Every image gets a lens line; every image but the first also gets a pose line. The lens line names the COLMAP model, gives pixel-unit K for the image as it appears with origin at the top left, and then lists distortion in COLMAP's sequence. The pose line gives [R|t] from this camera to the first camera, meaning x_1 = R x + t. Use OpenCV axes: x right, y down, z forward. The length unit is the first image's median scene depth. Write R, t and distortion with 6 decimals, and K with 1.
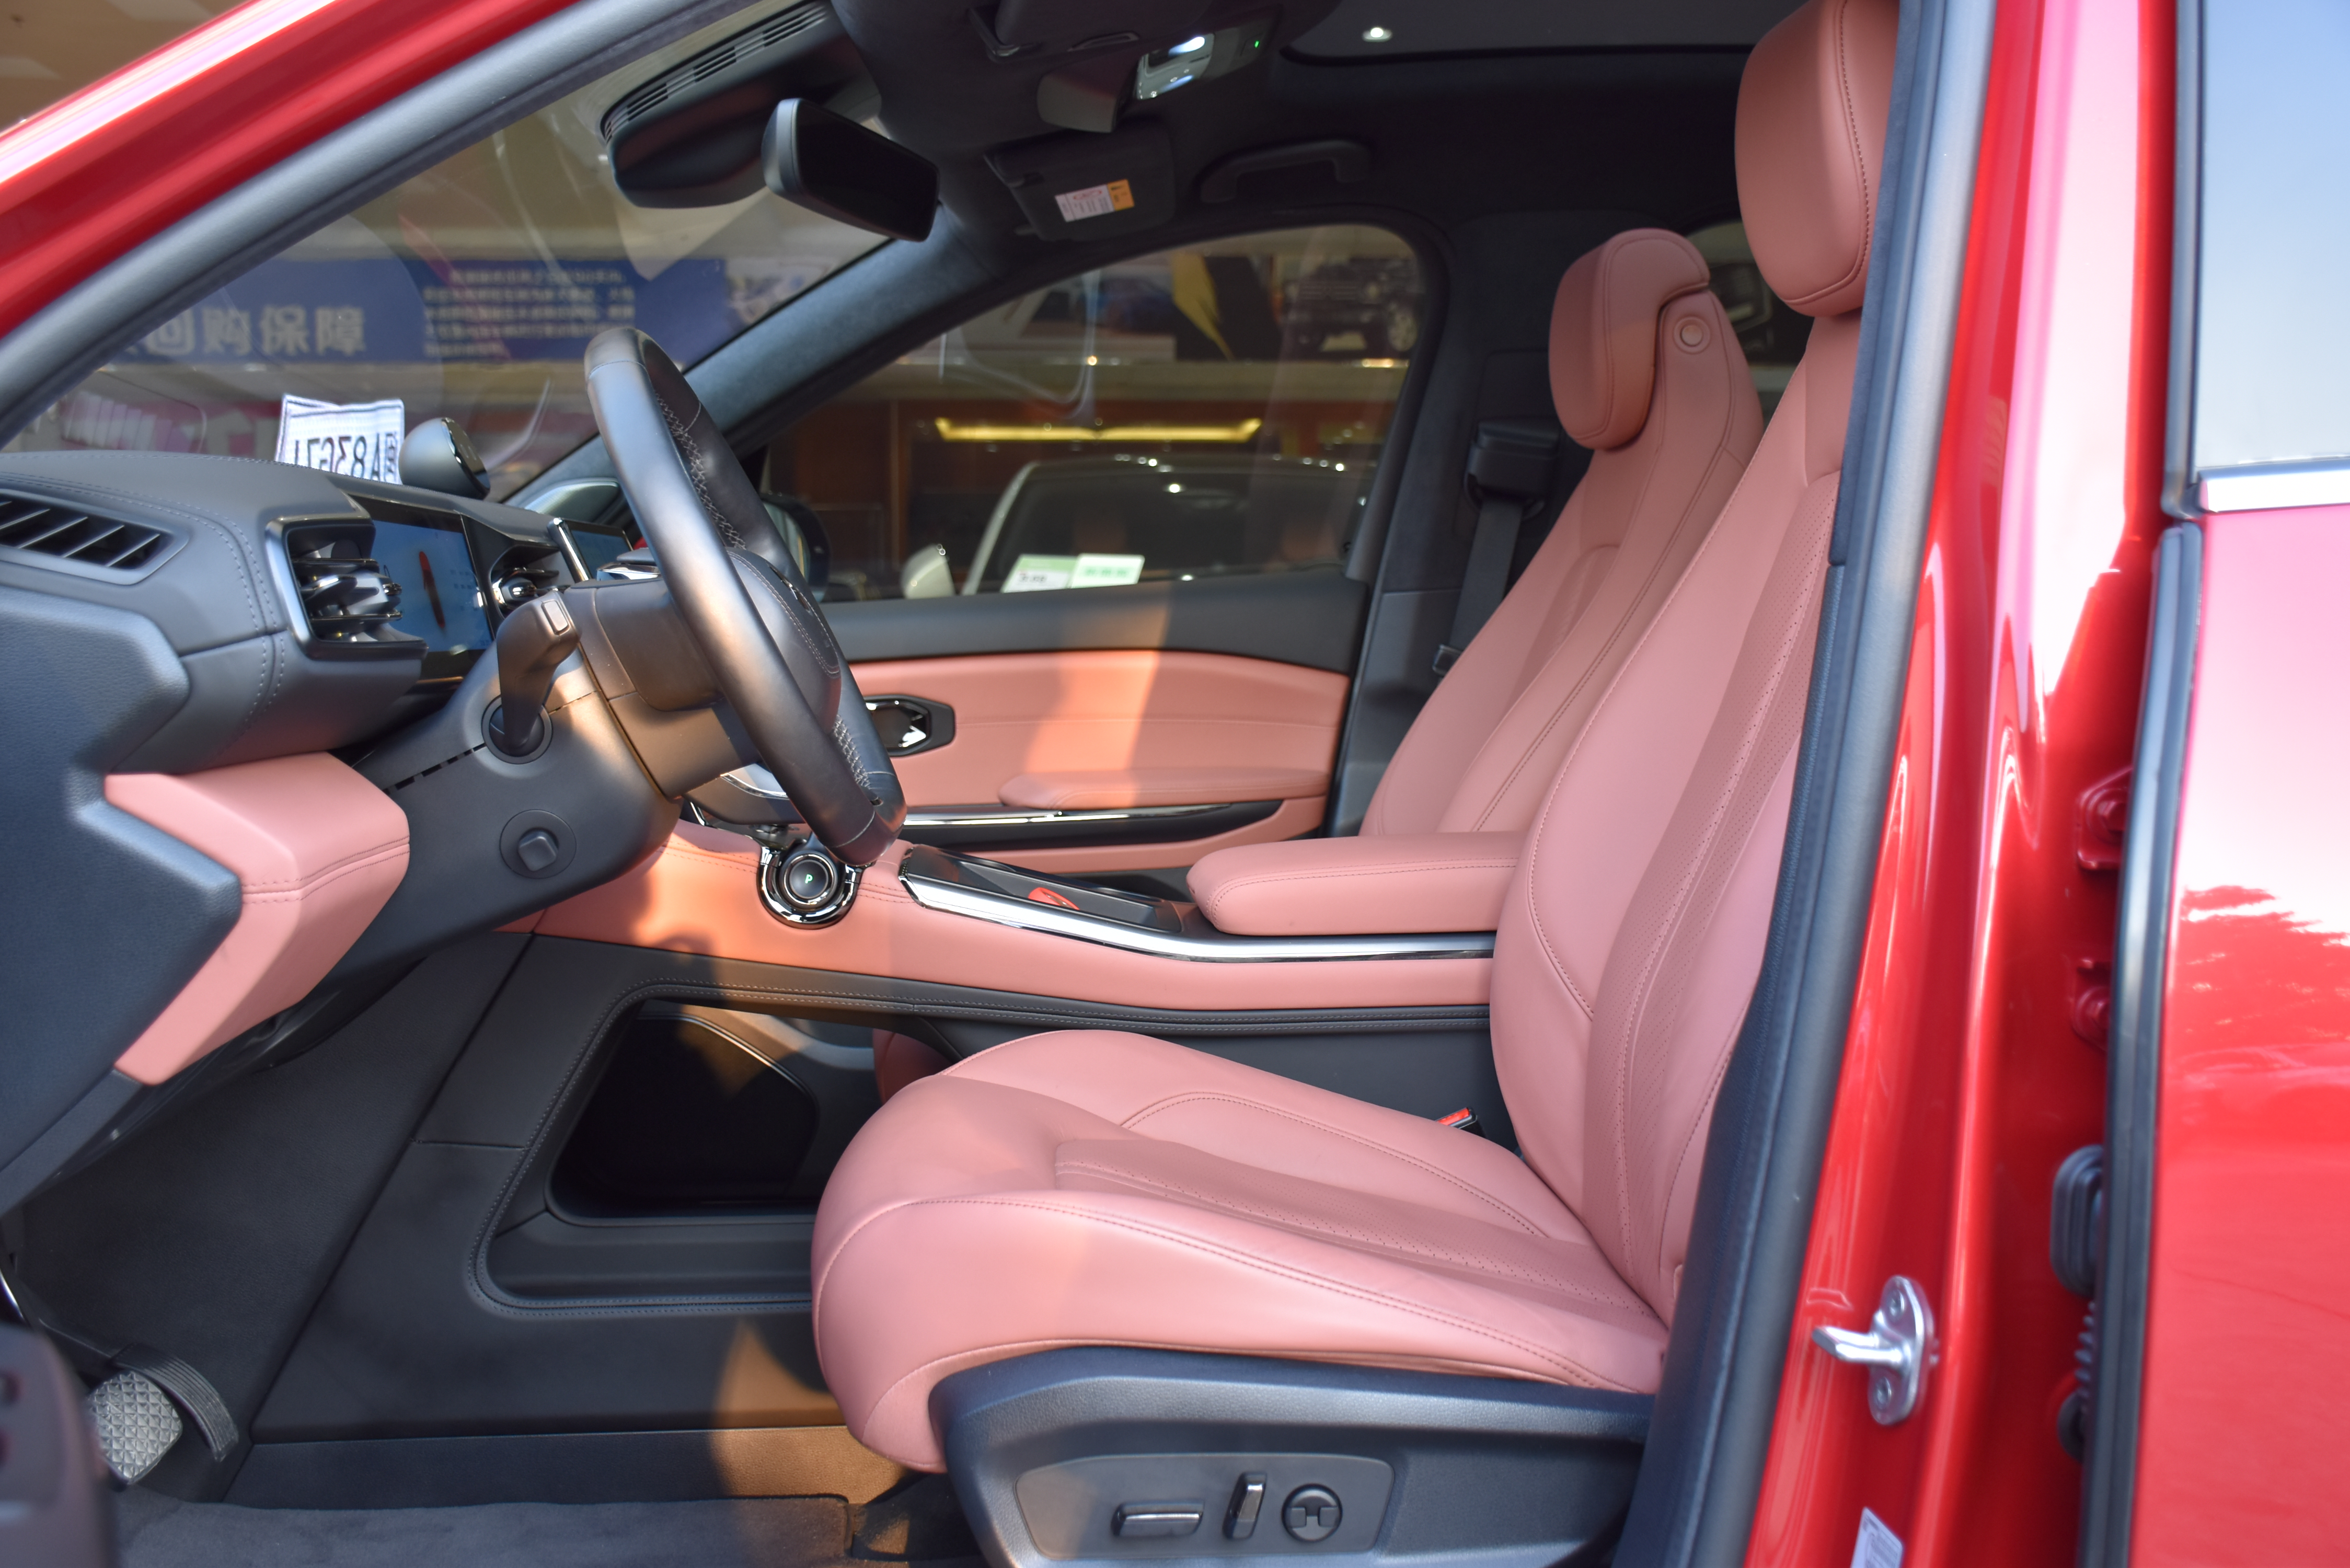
lens RADIAL K [[2259.3, 0, 1170.0], [0, 2259.3, 766.2], [0, 0, 1]] dist [-0.007264, 0.000000]
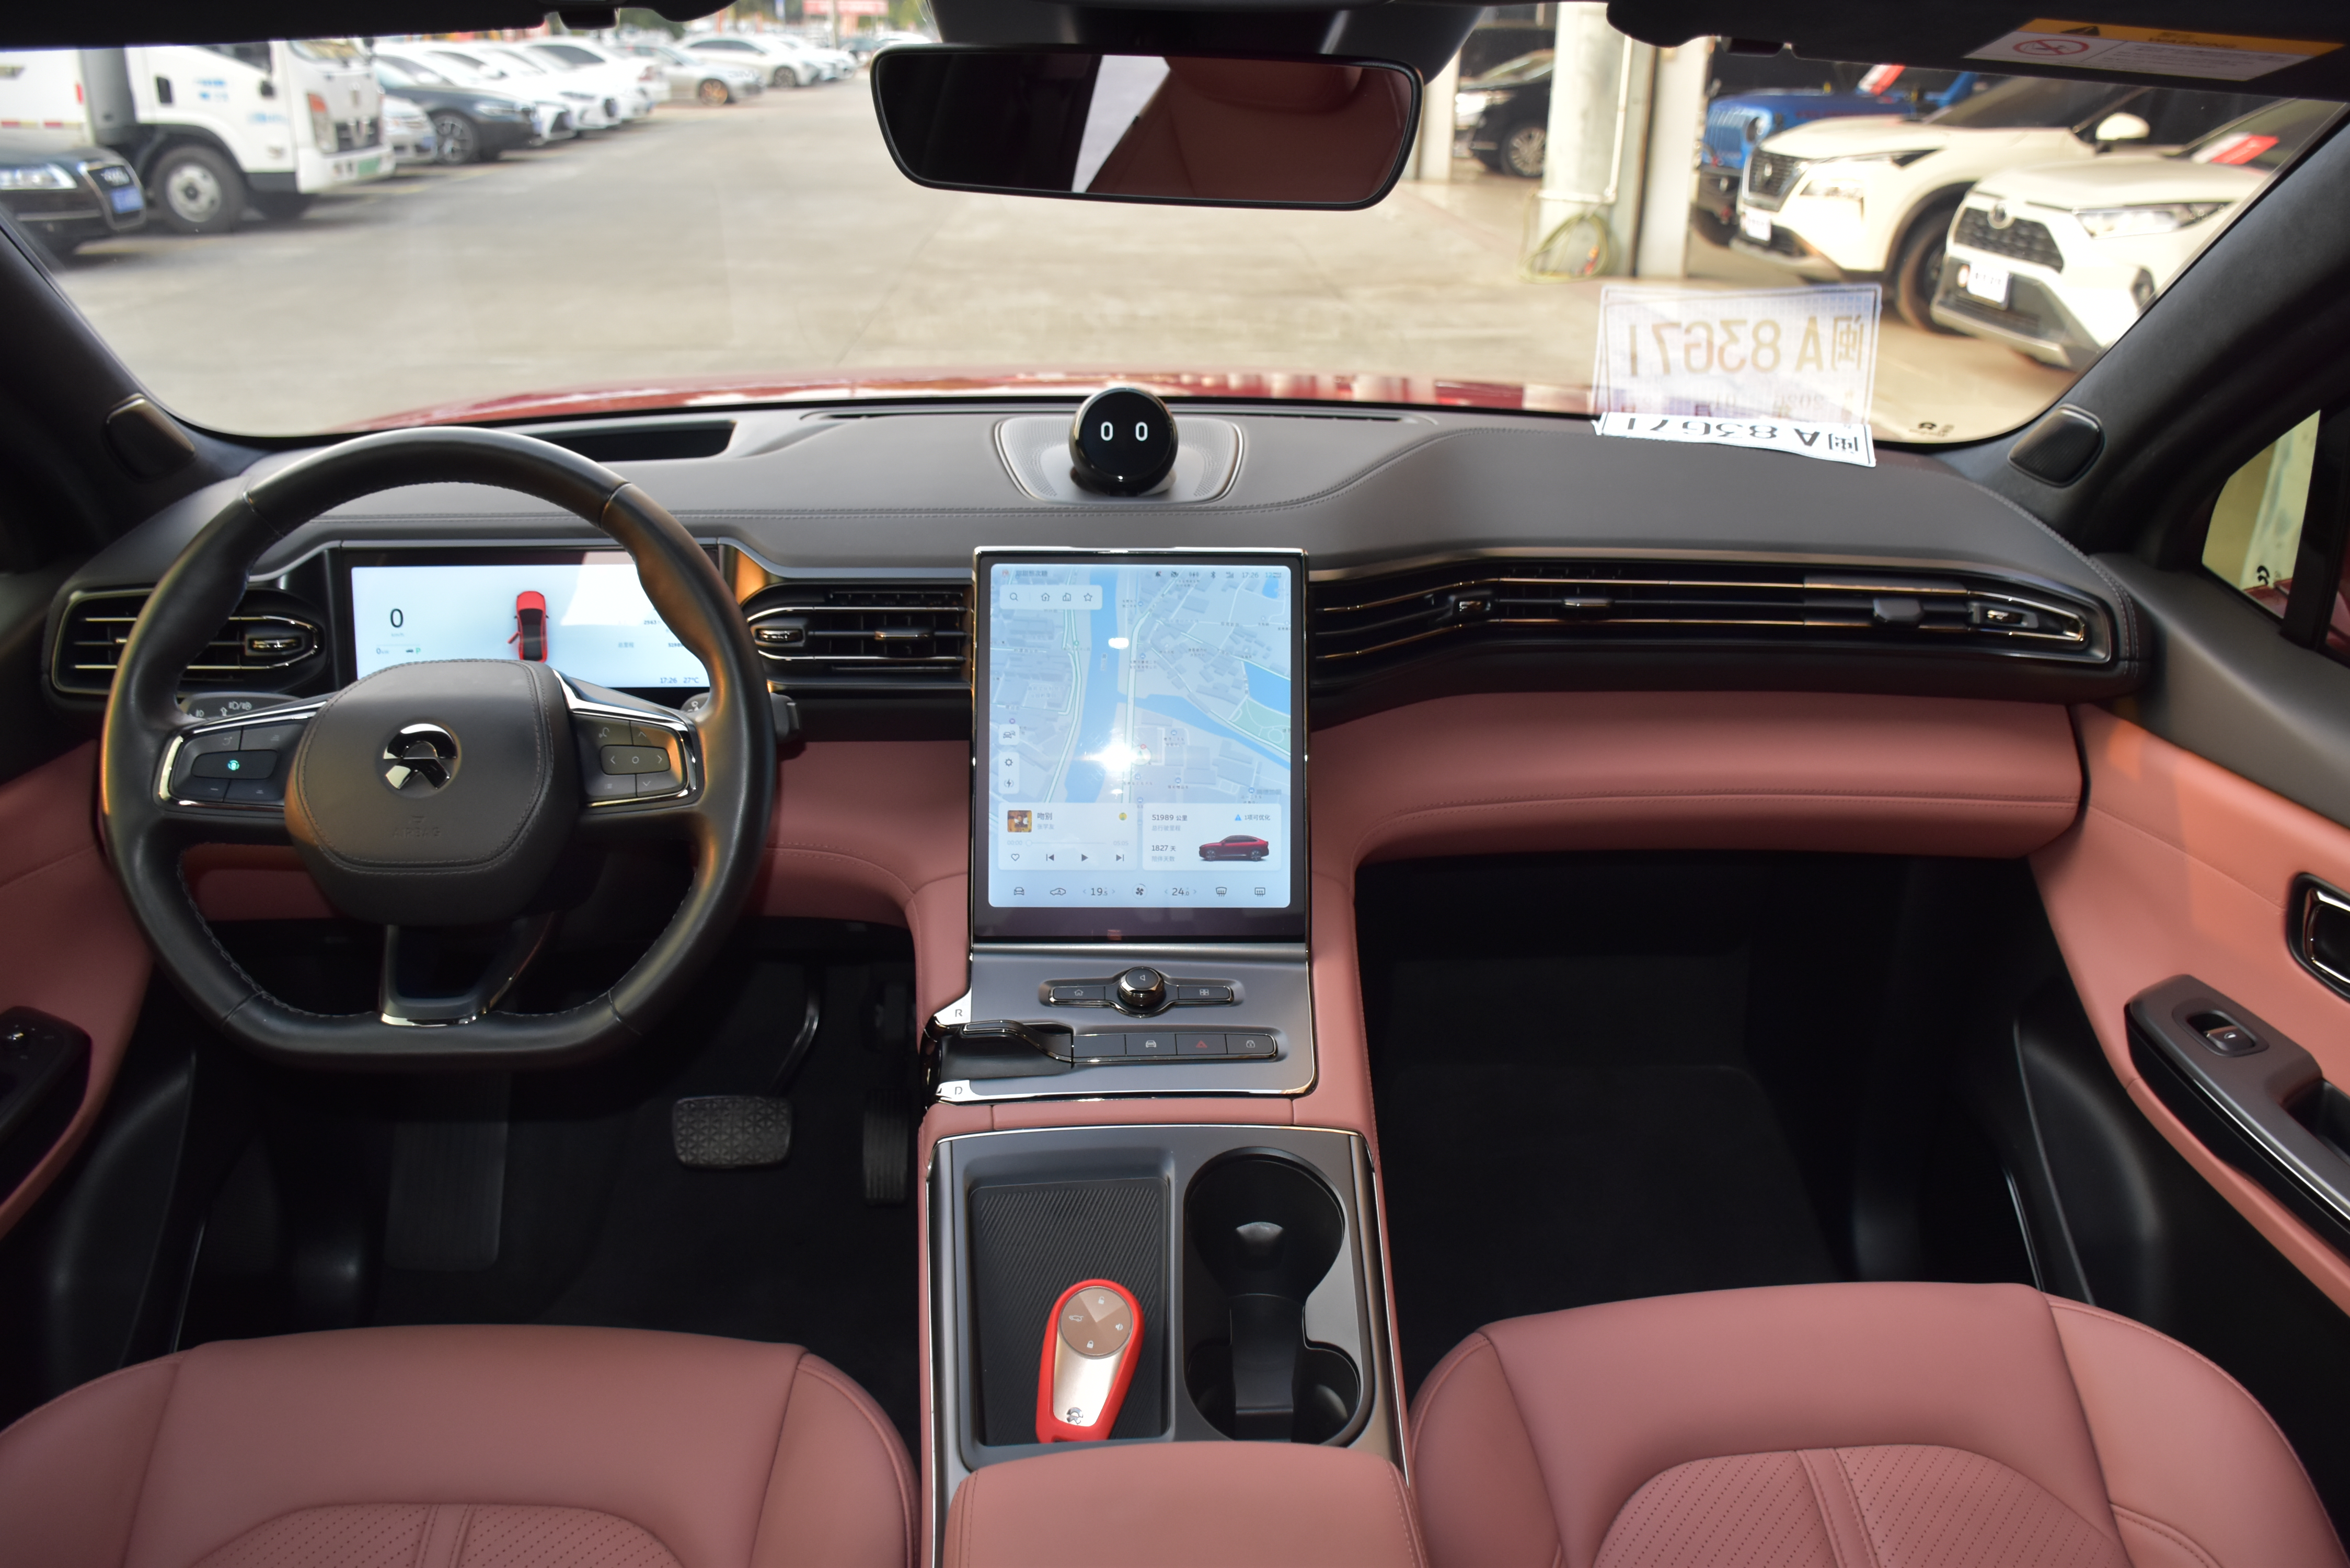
lens RADIAL K [[1783.0, 0, 1169.5], [0, 1783.0, 764.2], [0, 0, 1]] dist [-0.147418, 0.061097]
pose [[-0.001983, 0.386878, -0.922129, 0.482743], [-0.084853, 0.918740, 0.385639, -0.384671], [0.996392, 0.079010, 0.031006, 1.359590]]
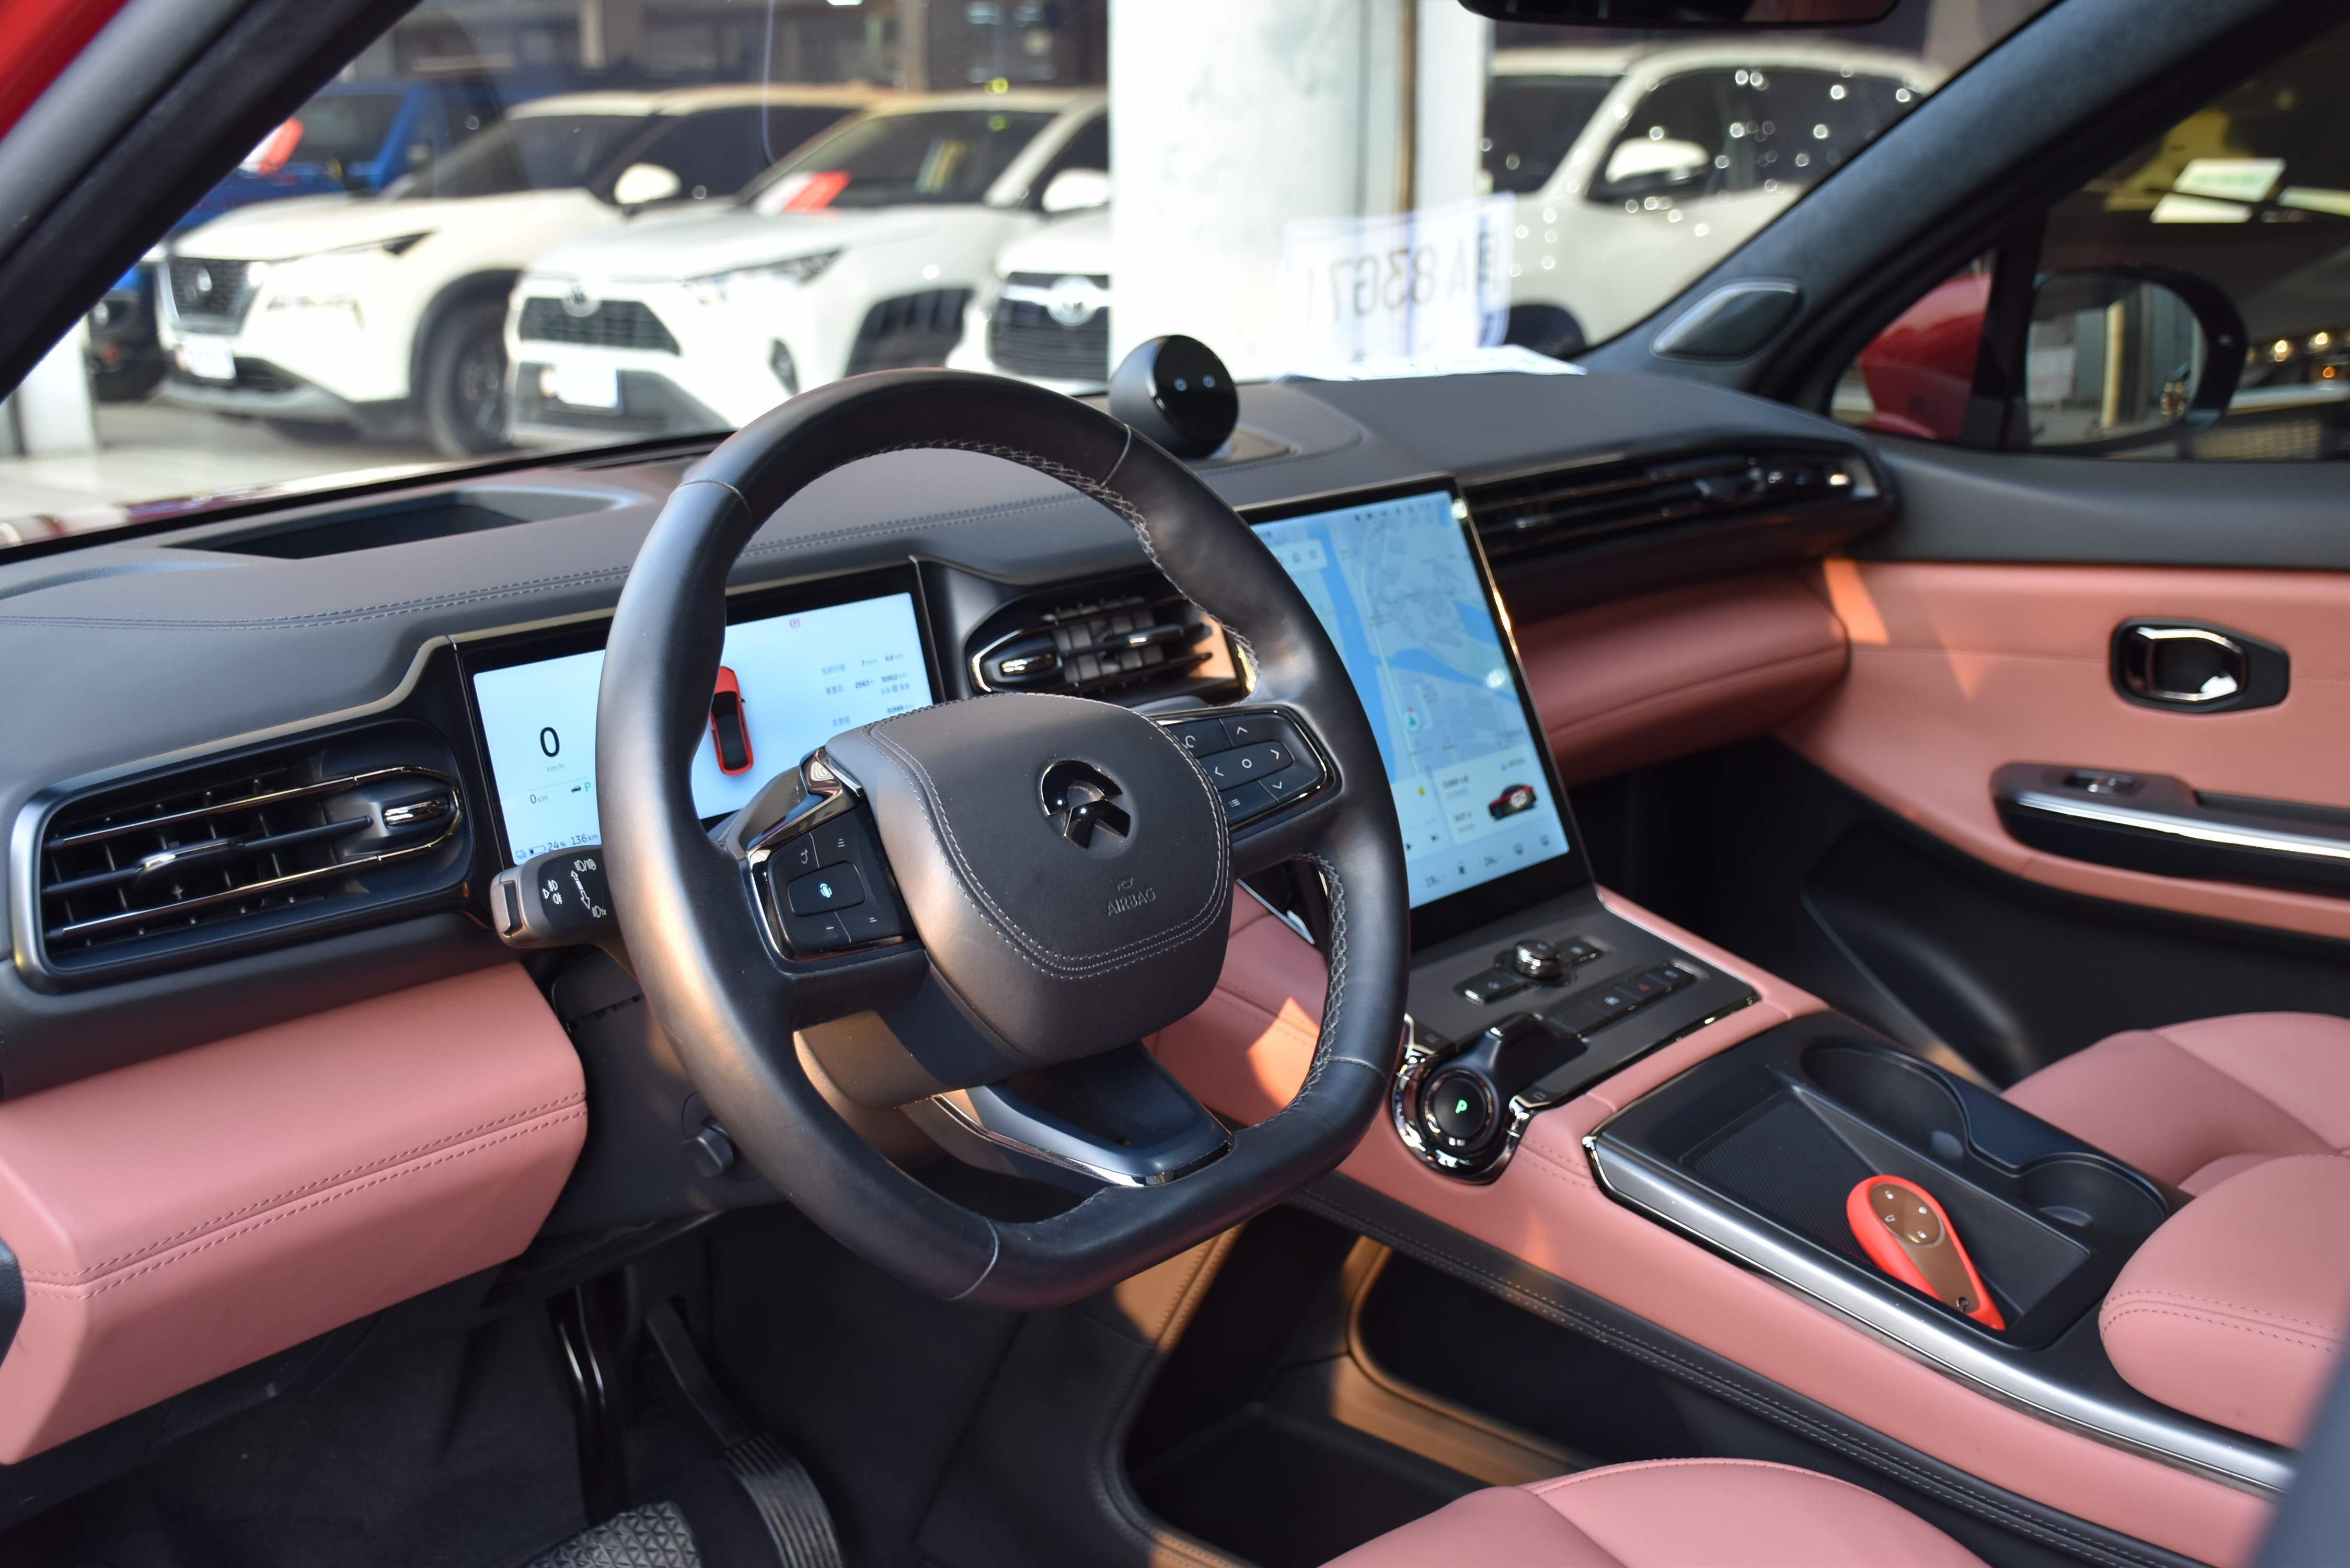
lens RADIAL K [[2436.2, 0, 1163.7], [0, 2436.2, 789.0], [0, 0, 1]] dist [0.033587, 0.000000]
pose [[0.695022, 0.173672, -0.697698, 0.329707], [-0.032991, 0.977070, 0.210349, -0.238685], [0.718231, -0.123179, 0.684814, 0.605971]]
